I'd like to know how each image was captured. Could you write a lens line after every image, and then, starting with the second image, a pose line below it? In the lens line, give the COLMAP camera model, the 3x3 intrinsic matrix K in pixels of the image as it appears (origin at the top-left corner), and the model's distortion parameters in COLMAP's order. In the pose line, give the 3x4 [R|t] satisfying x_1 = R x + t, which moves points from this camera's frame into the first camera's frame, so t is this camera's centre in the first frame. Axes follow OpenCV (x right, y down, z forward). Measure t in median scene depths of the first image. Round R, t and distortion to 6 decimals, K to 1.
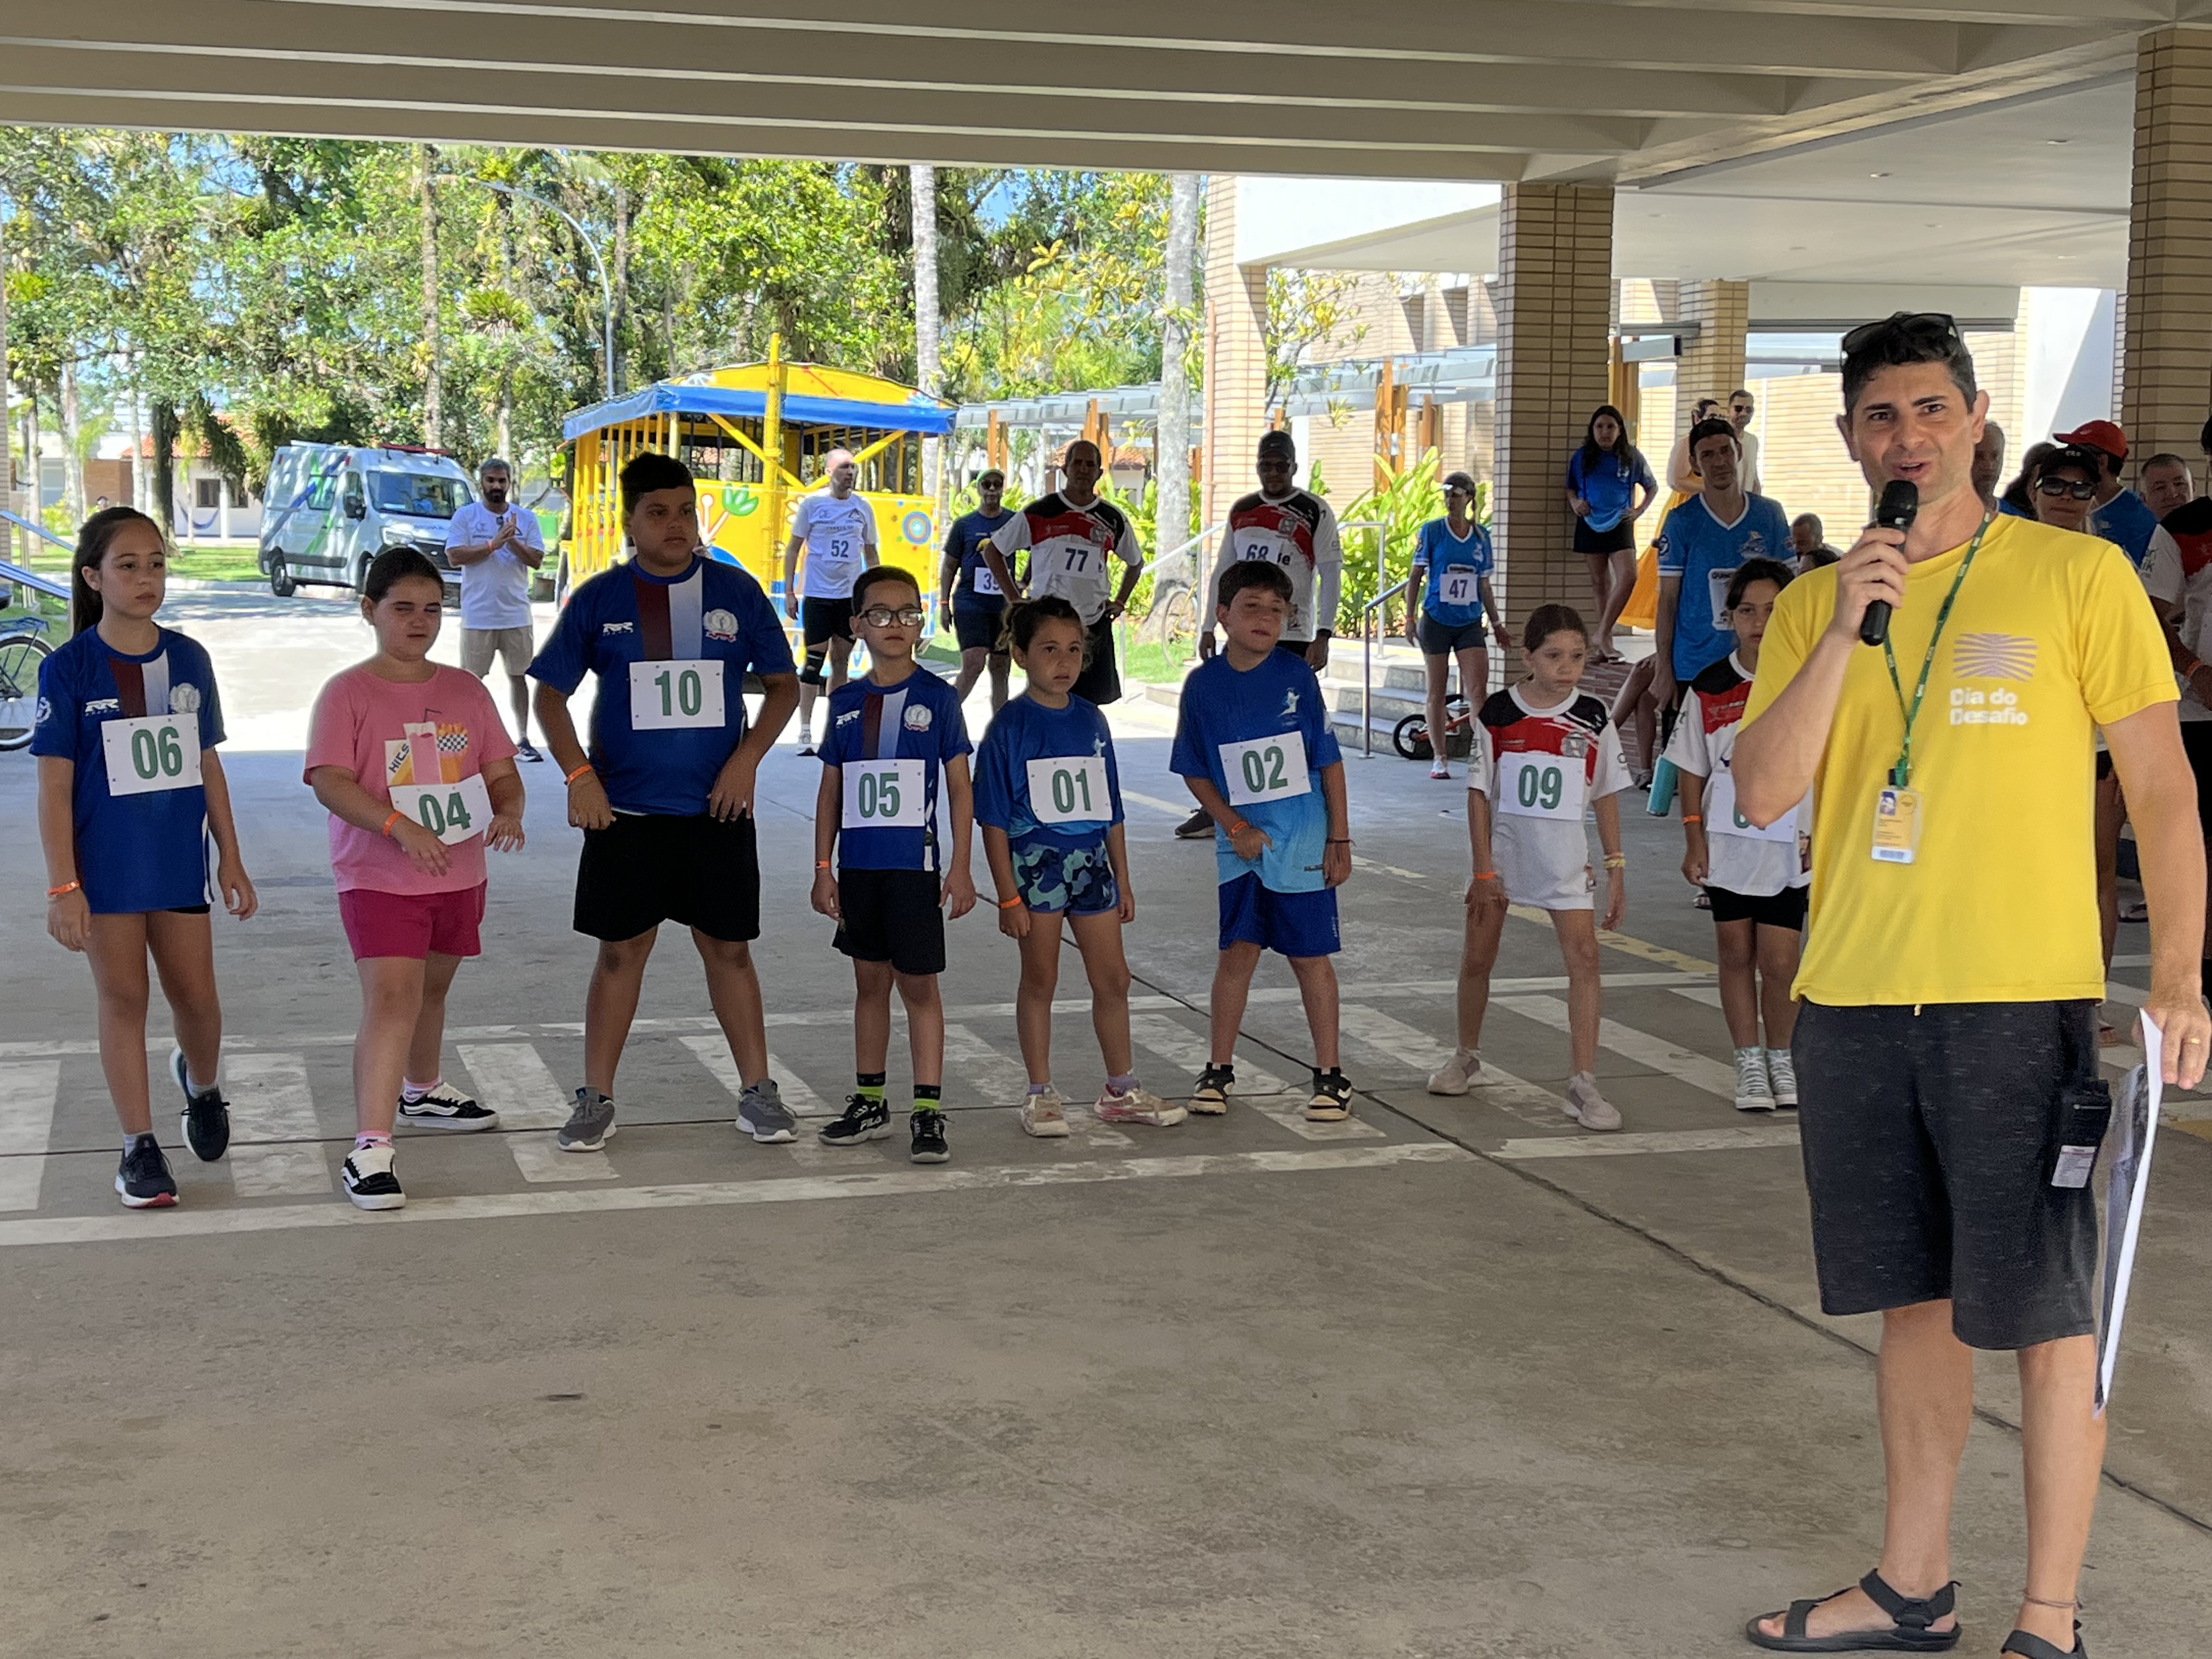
lens RADIAL K [[3029.9, 0, 1106.0], [0, 3029.9, 829.5], [0, 0, 1]] dist [0.128751, -0.365731]
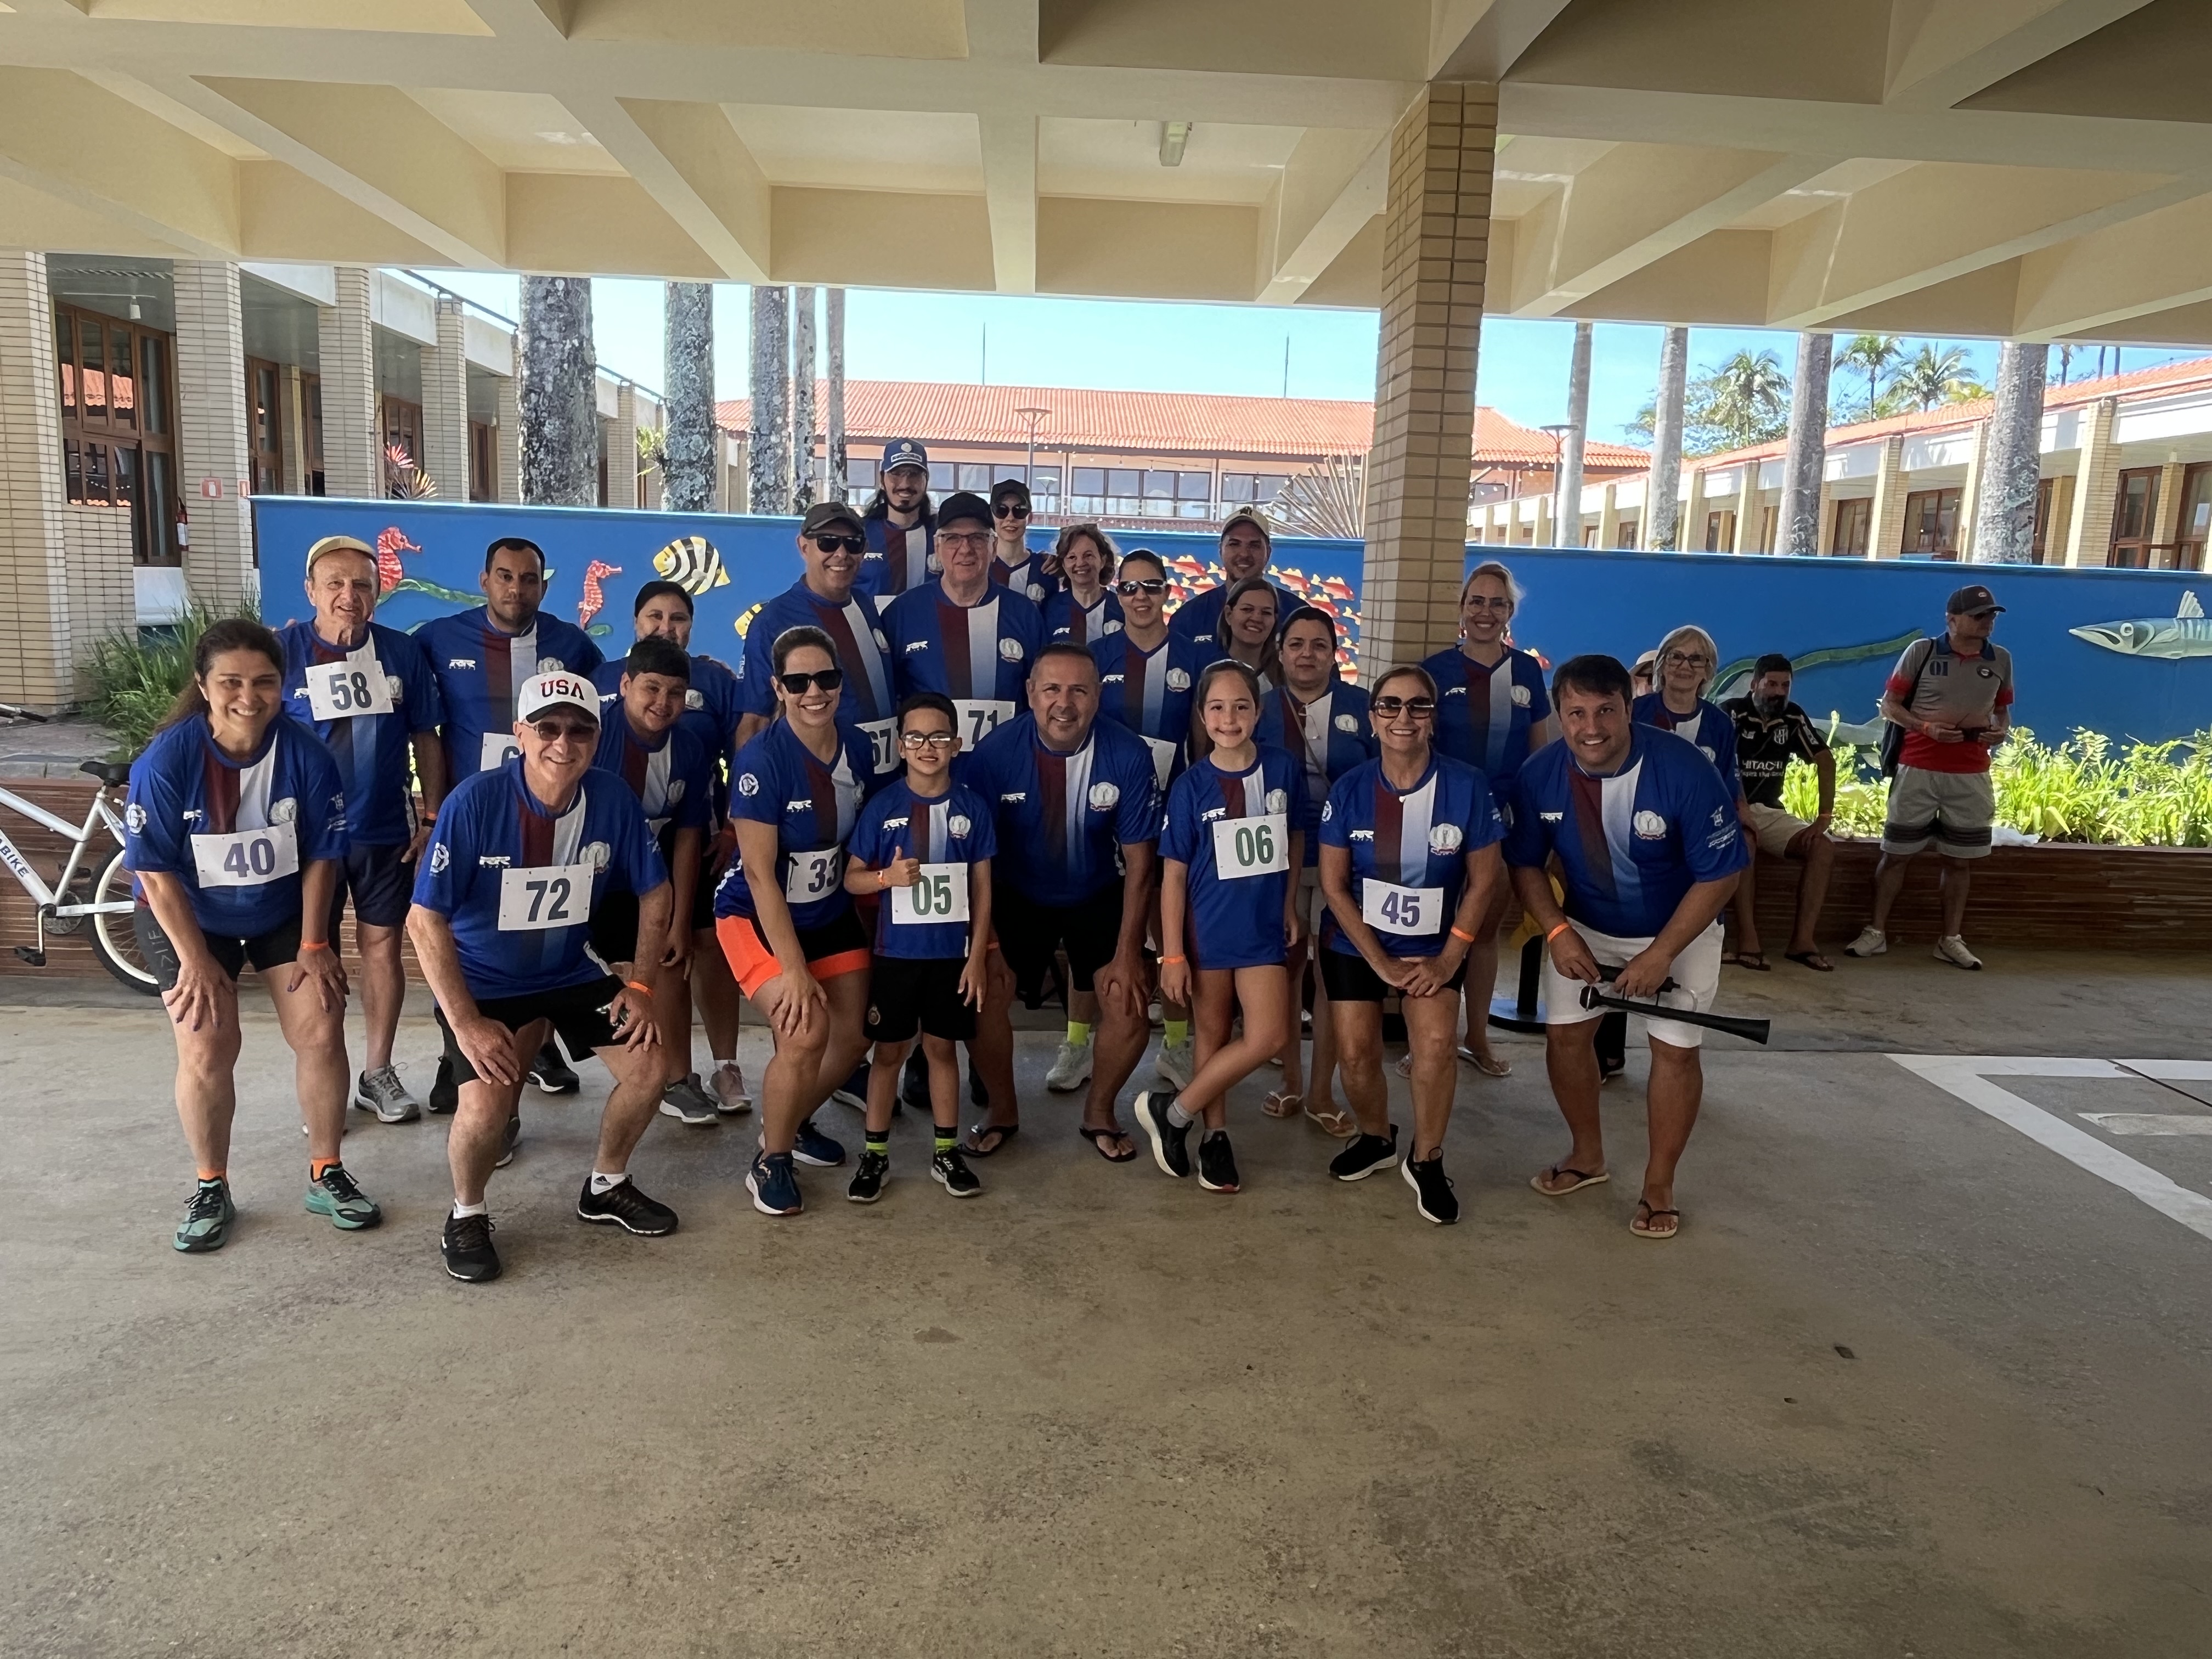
lens RADIAL K [[1546.9, 0, 1106.0], [0, 1546.9, 829.5], [0, 0, 1]] dist [-0.001116, -0.000289]
pose [[-0.239052, 0.134511, -0.961645, 0.099018], [-0.138991, 0.975420, 0.170989, -0.020470], [0.961008, 0.174535, -0.214480, 0.151047]]
